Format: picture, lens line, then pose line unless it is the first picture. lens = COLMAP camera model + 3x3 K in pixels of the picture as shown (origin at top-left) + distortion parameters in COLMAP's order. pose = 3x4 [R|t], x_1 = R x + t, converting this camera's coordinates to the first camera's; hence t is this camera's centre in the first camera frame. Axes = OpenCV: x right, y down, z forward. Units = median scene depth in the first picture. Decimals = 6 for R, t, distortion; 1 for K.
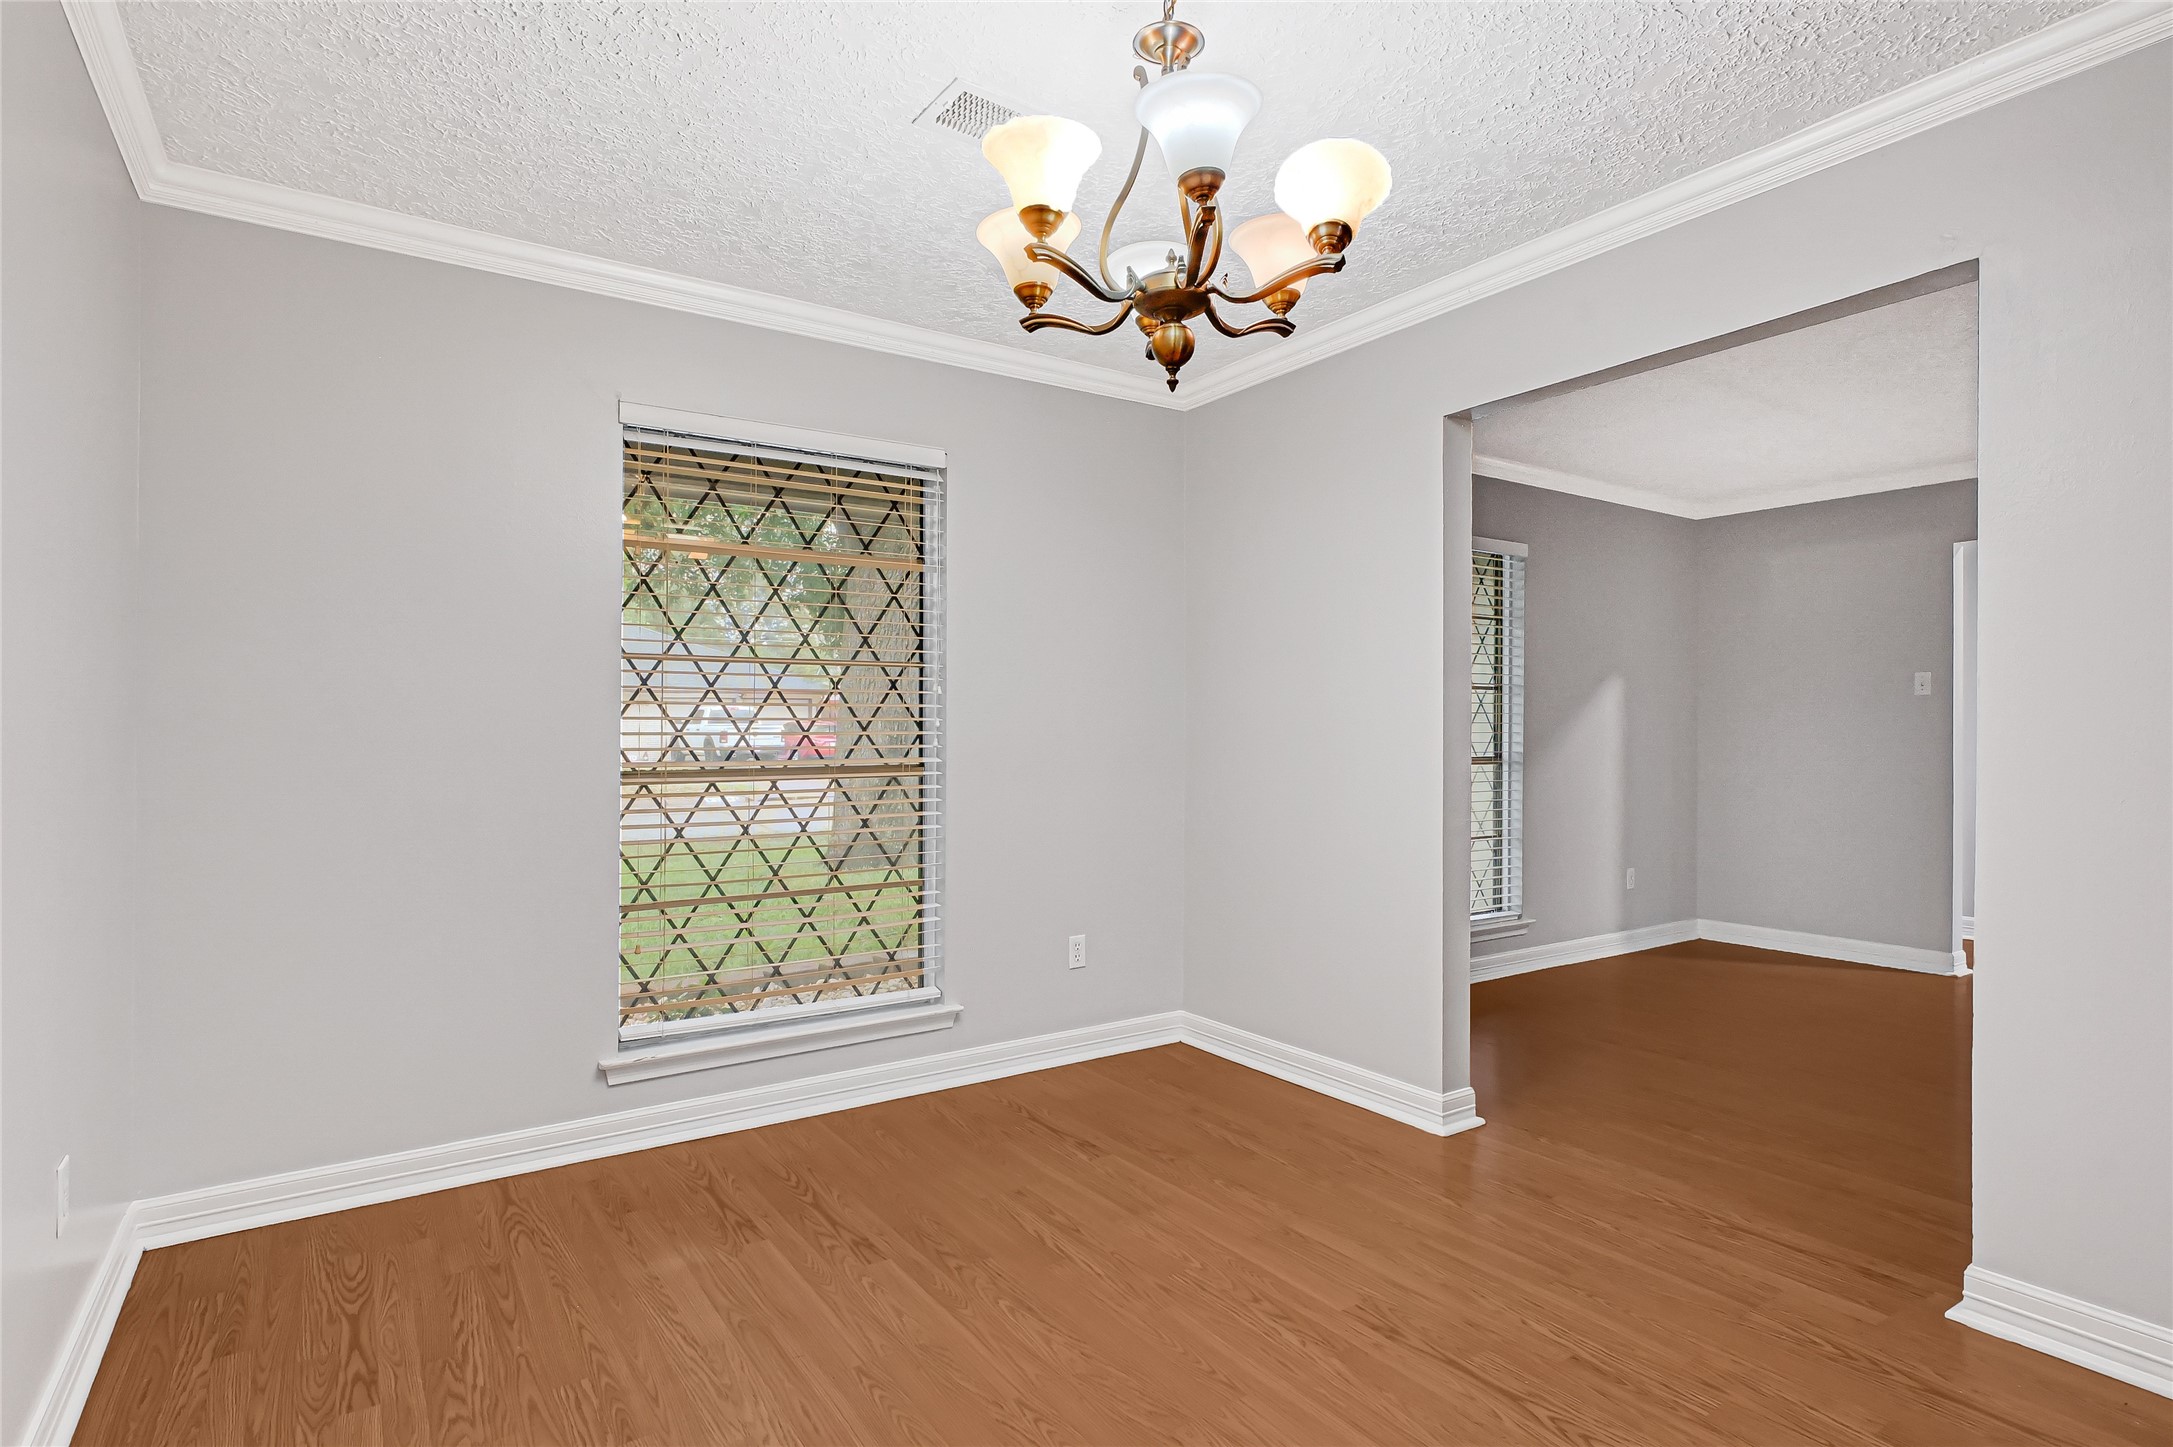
lens RADIAL K [[1115.0, 0, 1082.0], [0, 1115.0, 716.3], [0, 0, 1]] dist [-0.000190, 0.000347]
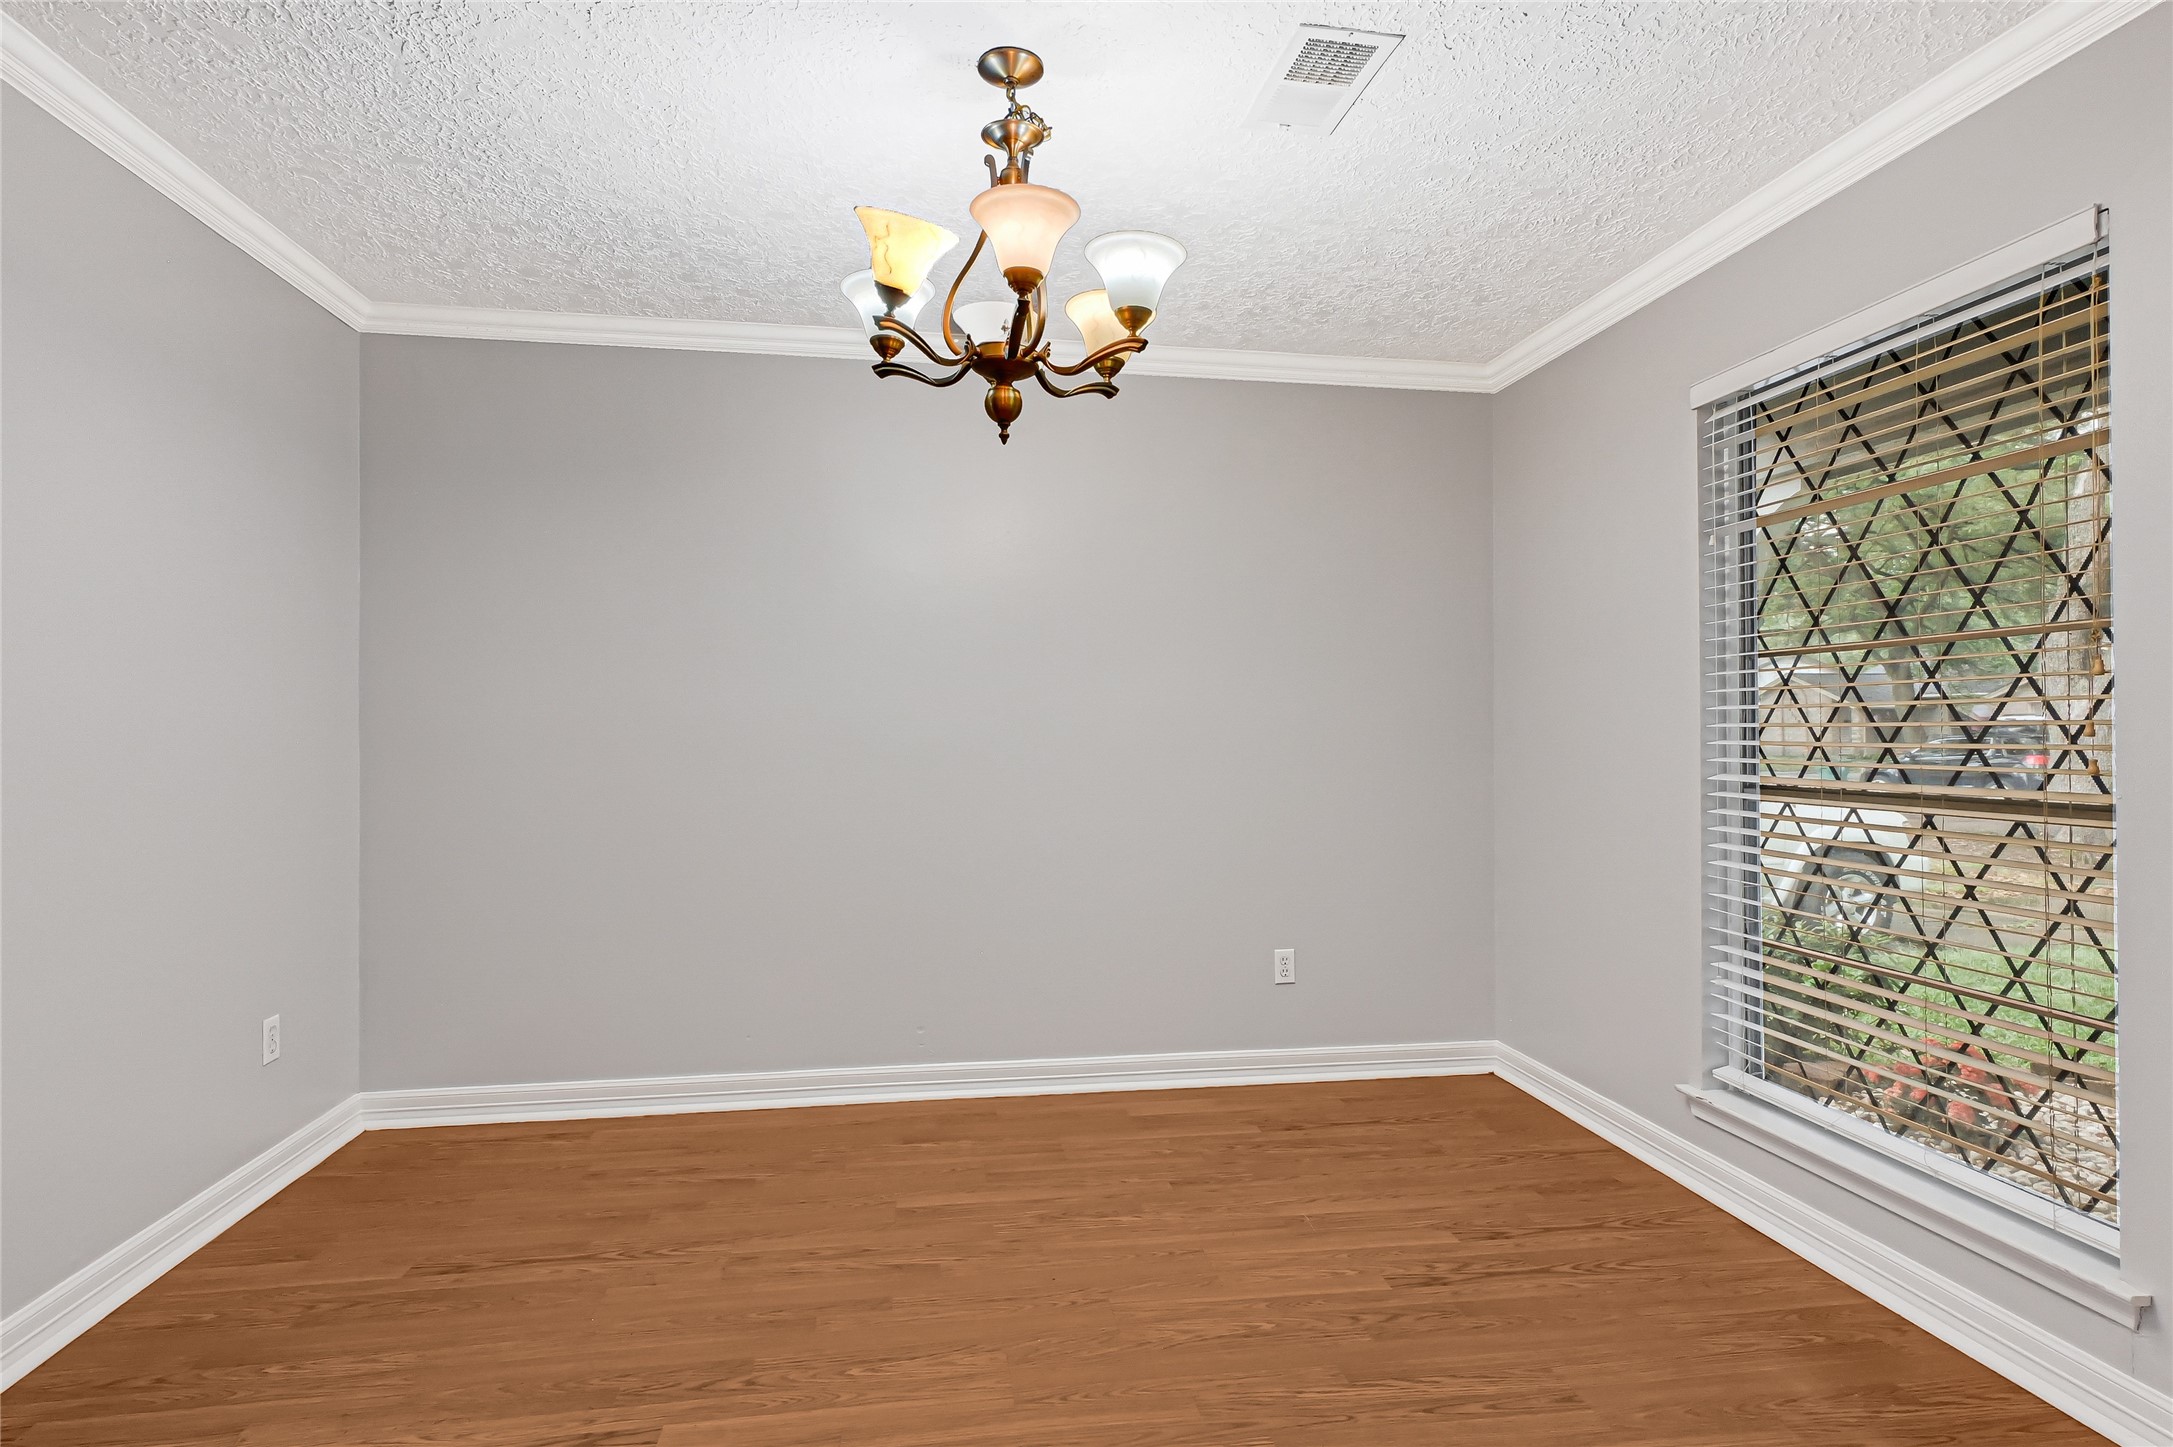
lens RADIAL K [[1123.2, 0, 1086.5], [0, 1123.2, 723.5], [0, 0, 1]] dist [-0.001636, -0.000213]
pose [[-0.435491, -0.006708, -0.900168, 0.793172], [0.013249, 0.999816, -0.013860, 0.008345], [0.900096, -0.017962, -0.435322, 1.157562]]
